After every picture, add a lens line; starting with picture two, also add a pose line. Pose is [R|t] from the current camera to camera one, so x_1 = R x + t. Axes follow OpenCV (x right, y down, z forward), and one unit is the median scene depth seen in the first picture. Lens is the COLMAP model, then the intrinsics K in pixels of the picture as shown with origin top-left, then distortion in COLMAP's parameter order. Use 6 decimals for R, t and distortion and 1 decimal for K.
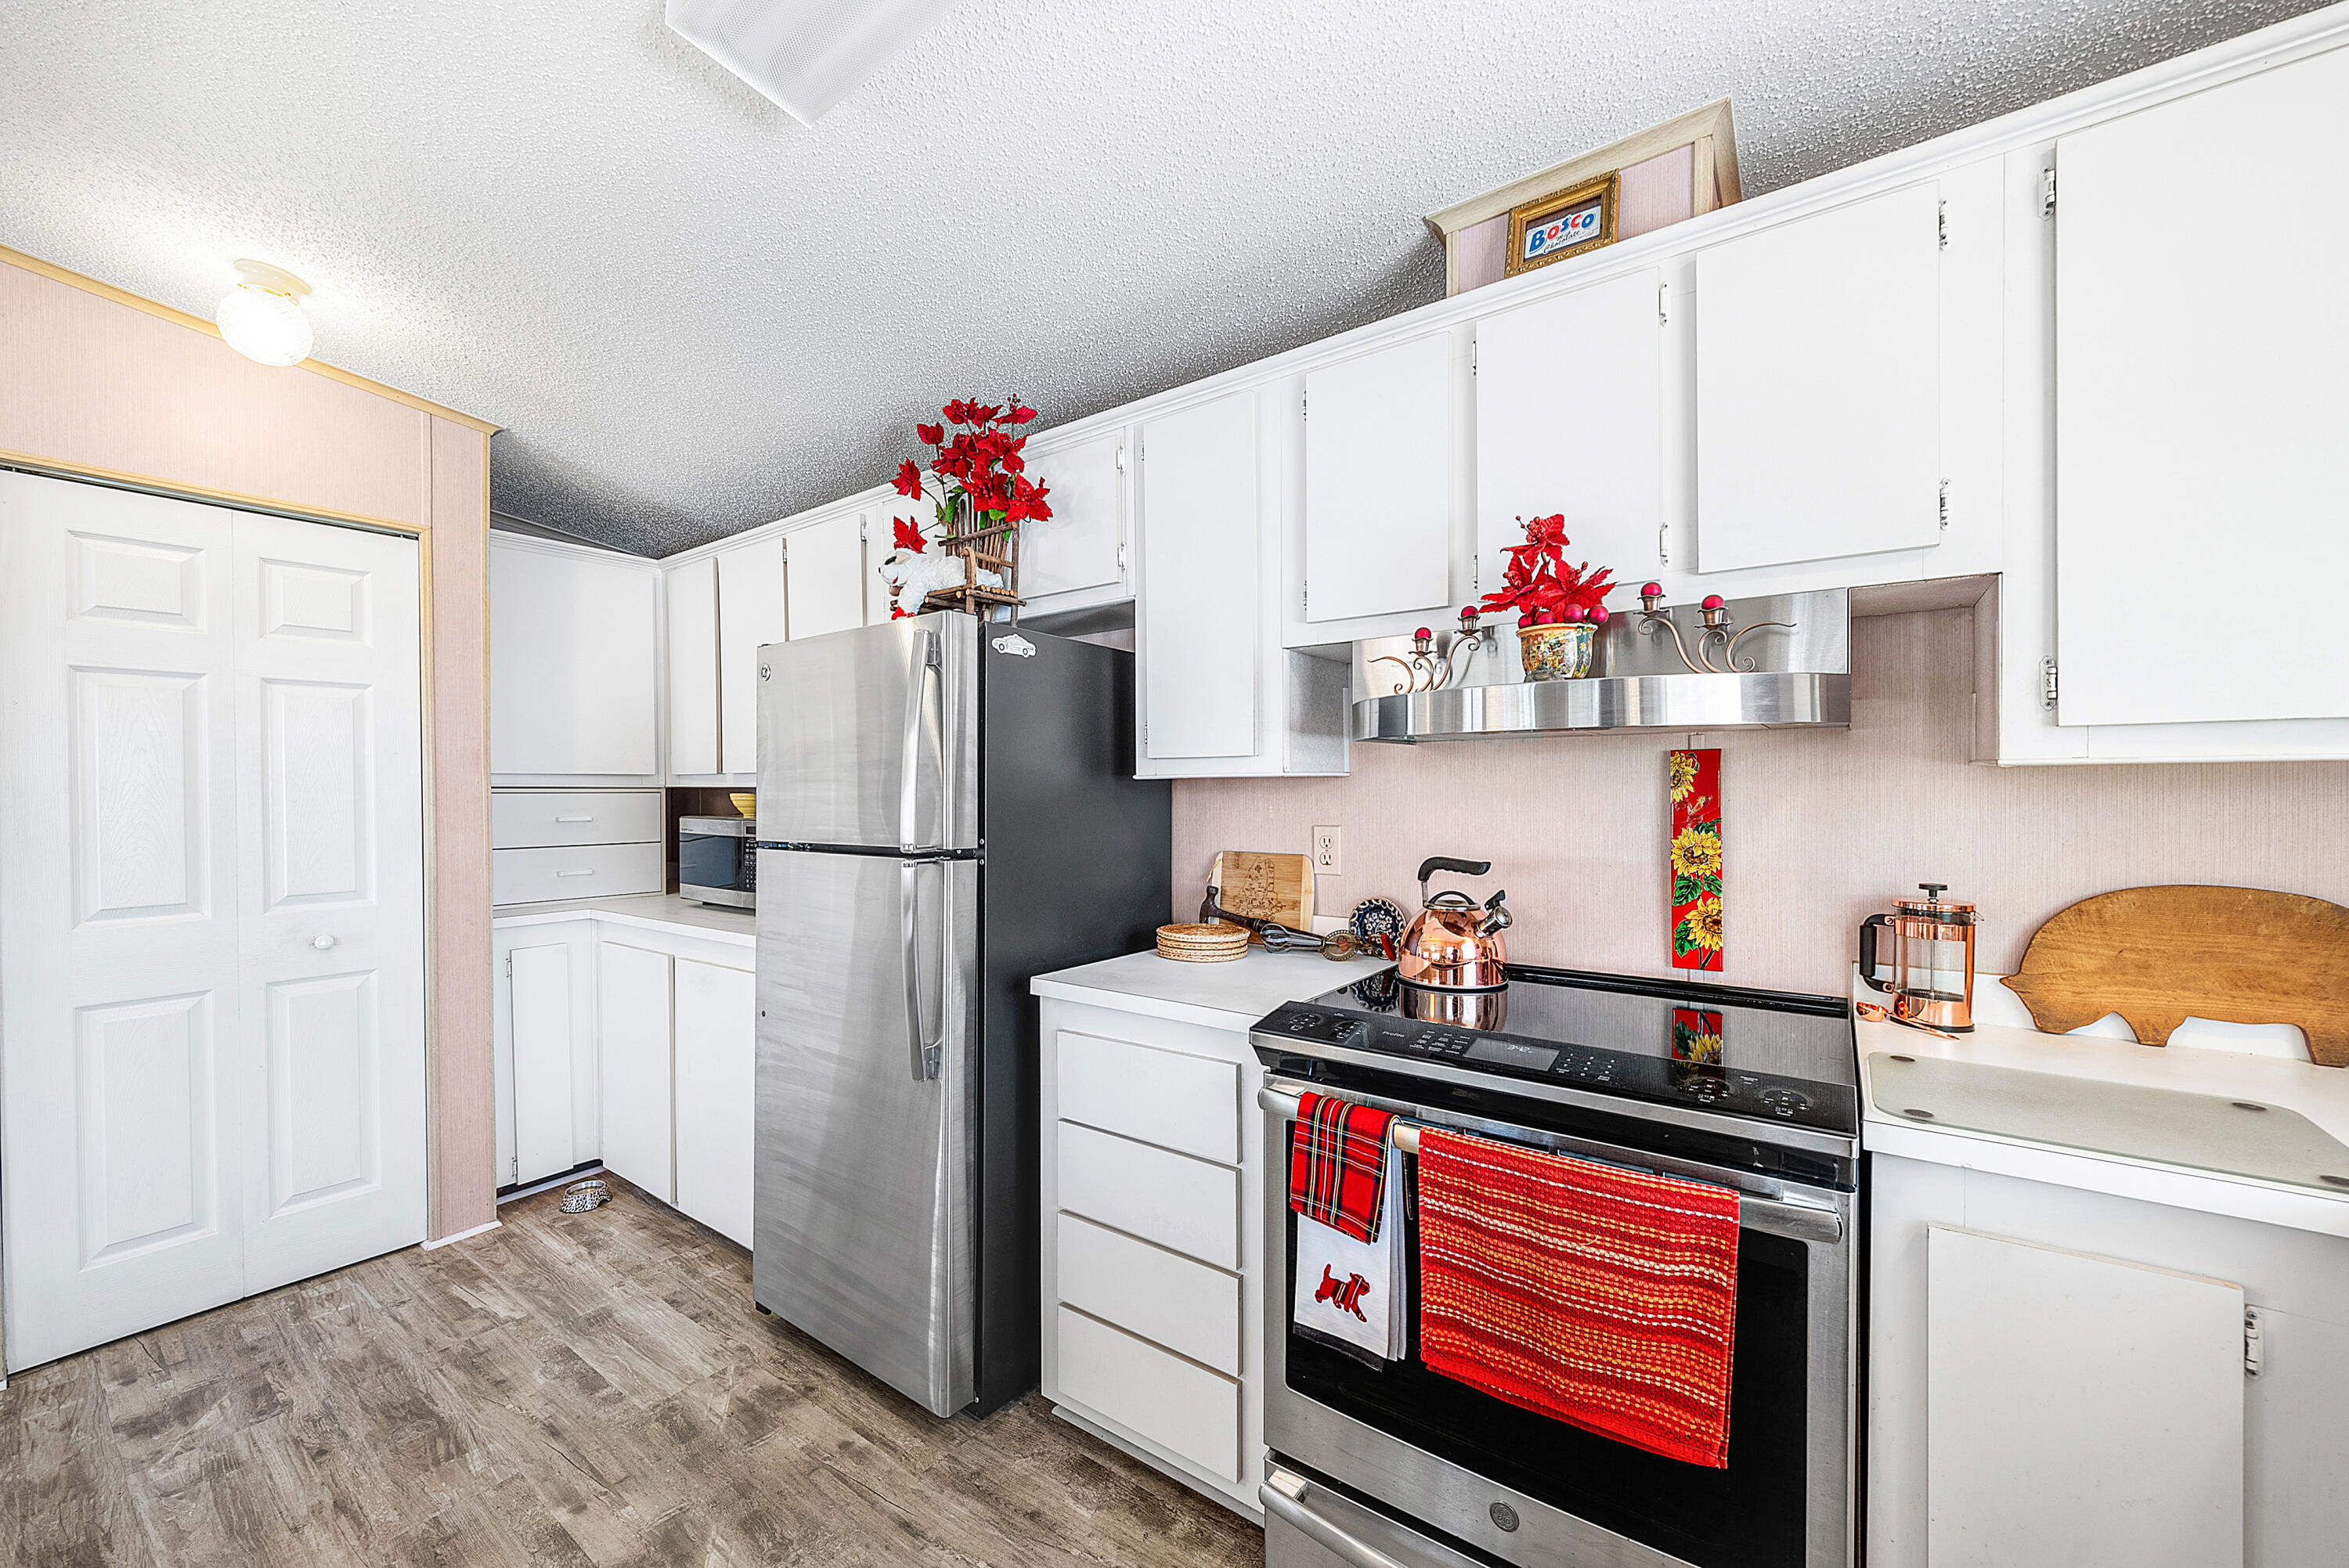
lens RADIAL K [[917.5, 0, 1169.1], [0, 917.5, 797.1], [0, 0, 1]] dist [-0.004429, 0.001804]
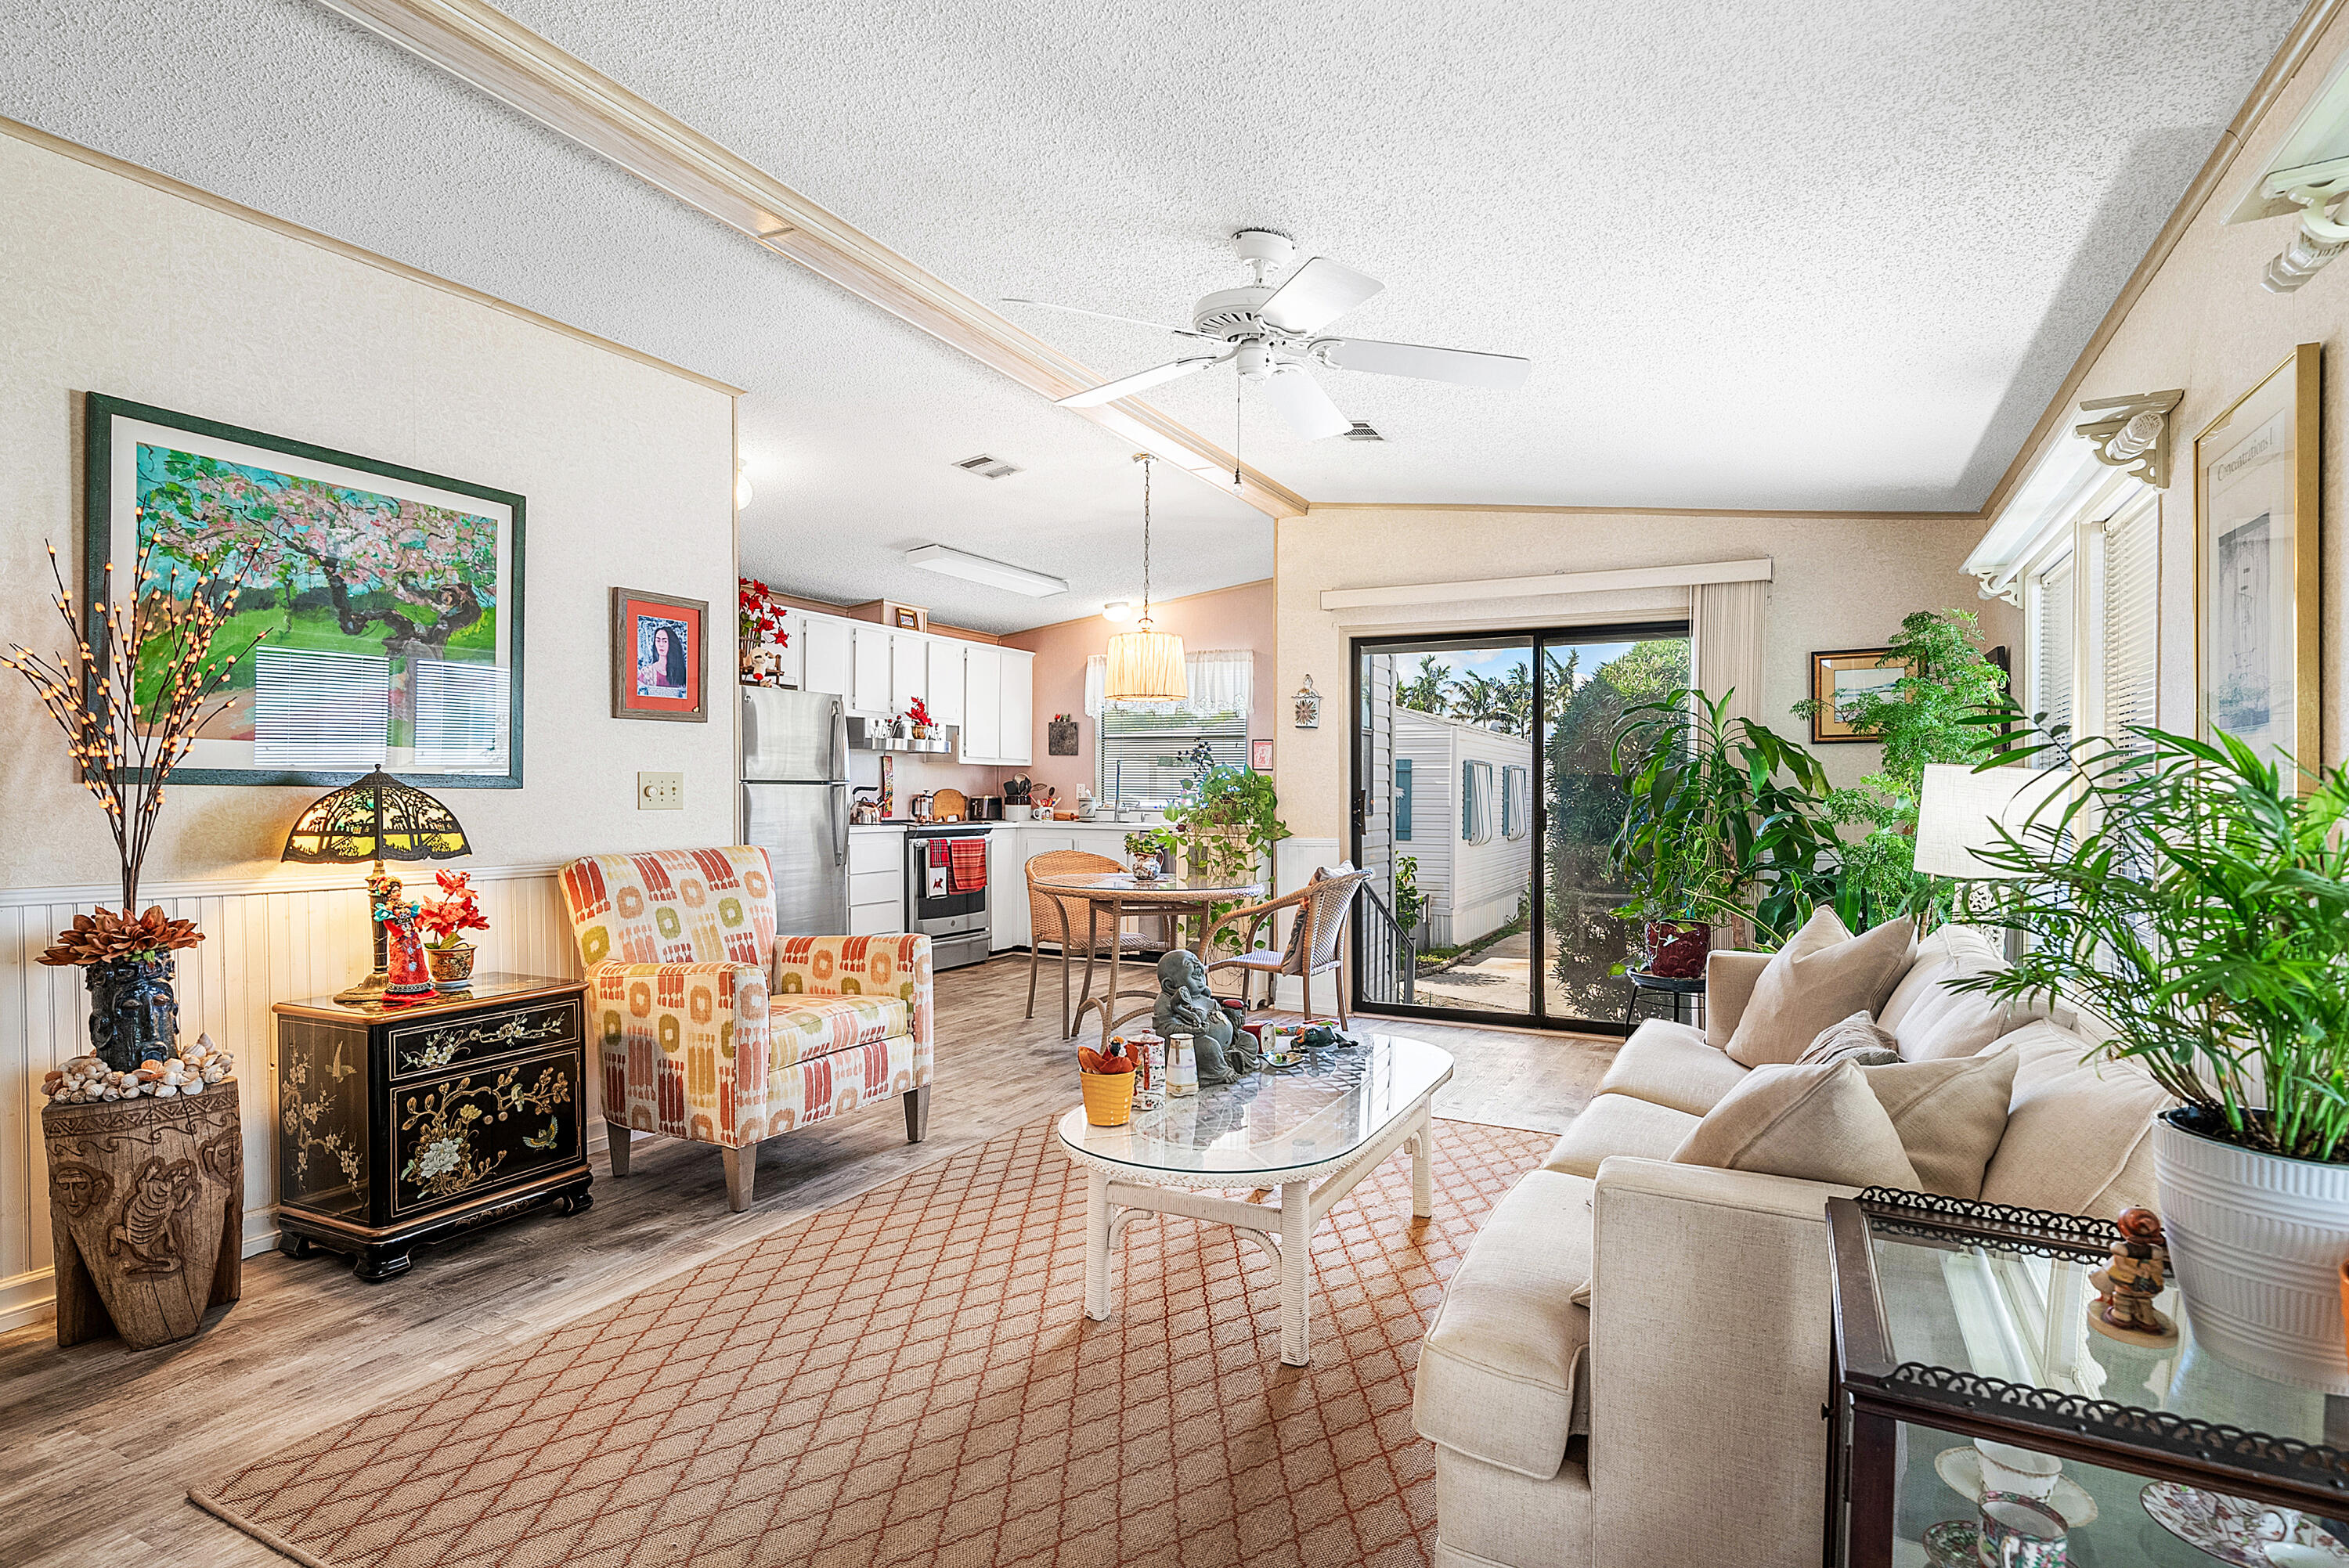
lens RADIAL K [[1165.3, 0, 1232.5], [0, 1165.3, 793.6], [0, 0, 1]] dist [0.003403, -0.002766]
pose [[-0.208956, 0.009170, 0.977882, -4.007171], [0.012568, 0.999899, -0.006691, 0.136285], [-0.977844, 0.010892, -0.209050, 0.601473]]
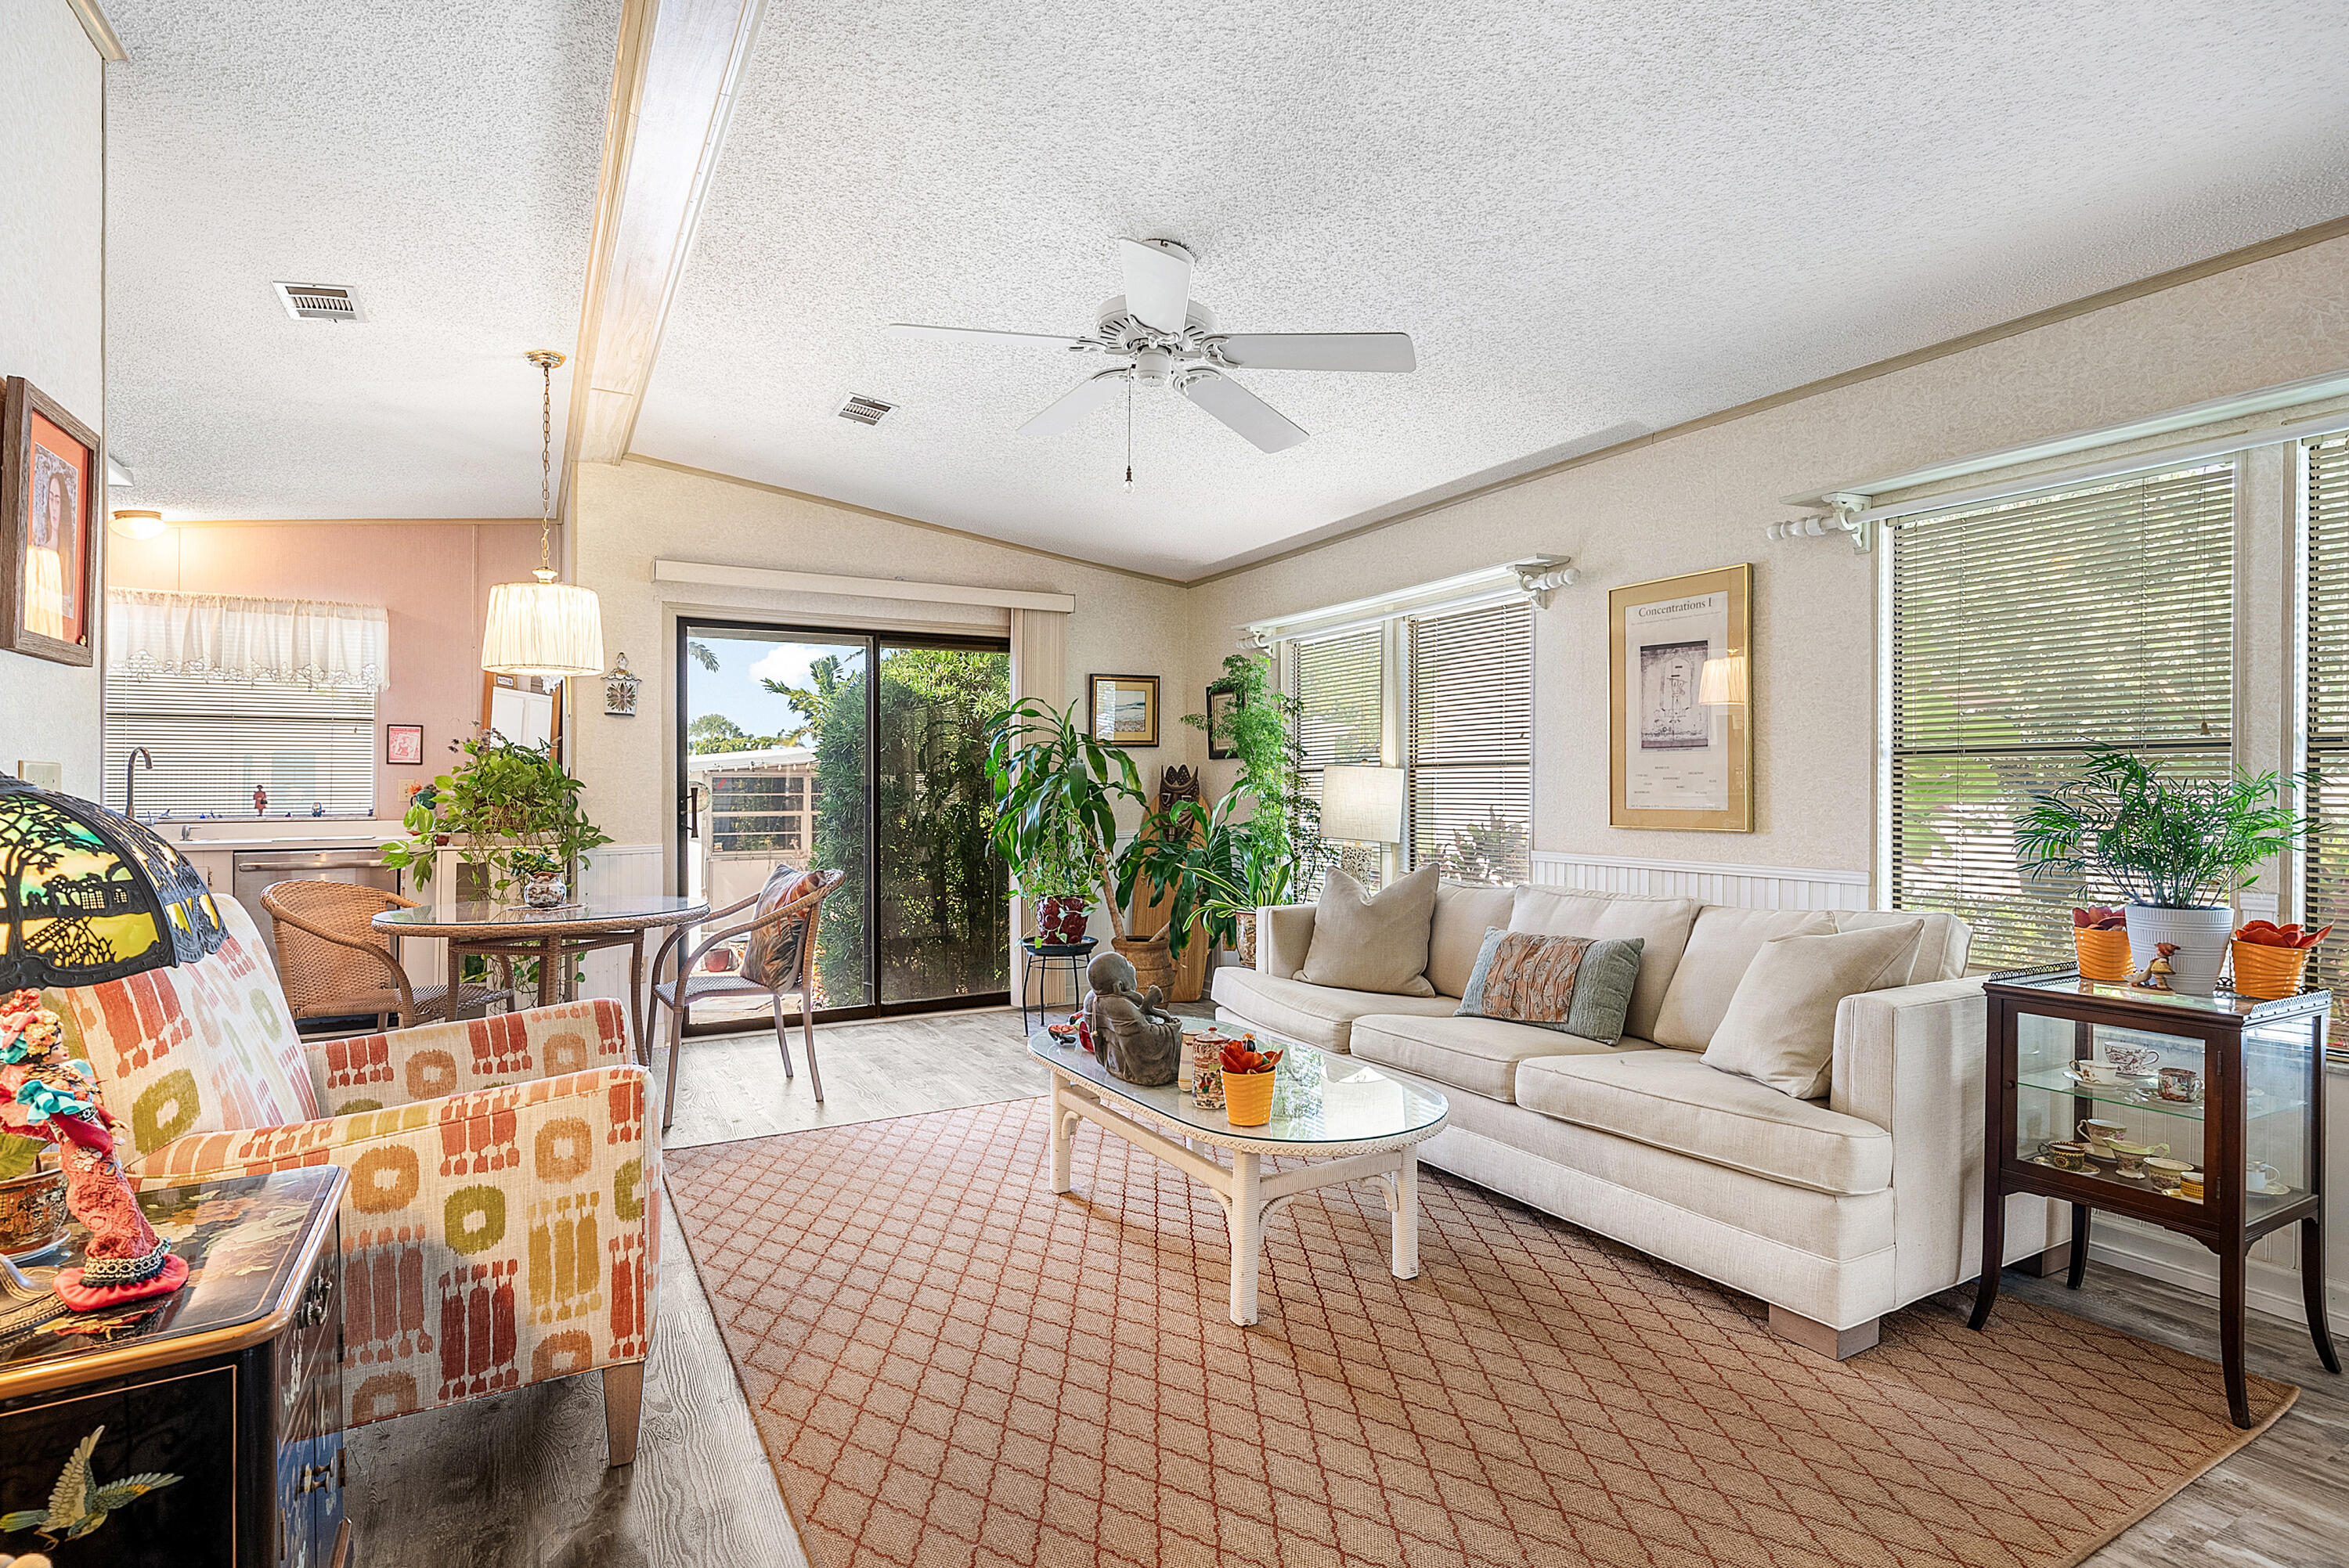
lens RADIAL K [[1108.7, 0, 1166.7], [0, 1108.7, 819.7], [0, 0, 1]] dist [-0.002626, -0.000966]
pose [[-0.915289, 0.006384, 0.402748, -3.032057], [0.023785, 0.998986, 0.038220, 0.108858], [-0.402096, 0.044561, -0.914513, 1.691874]]
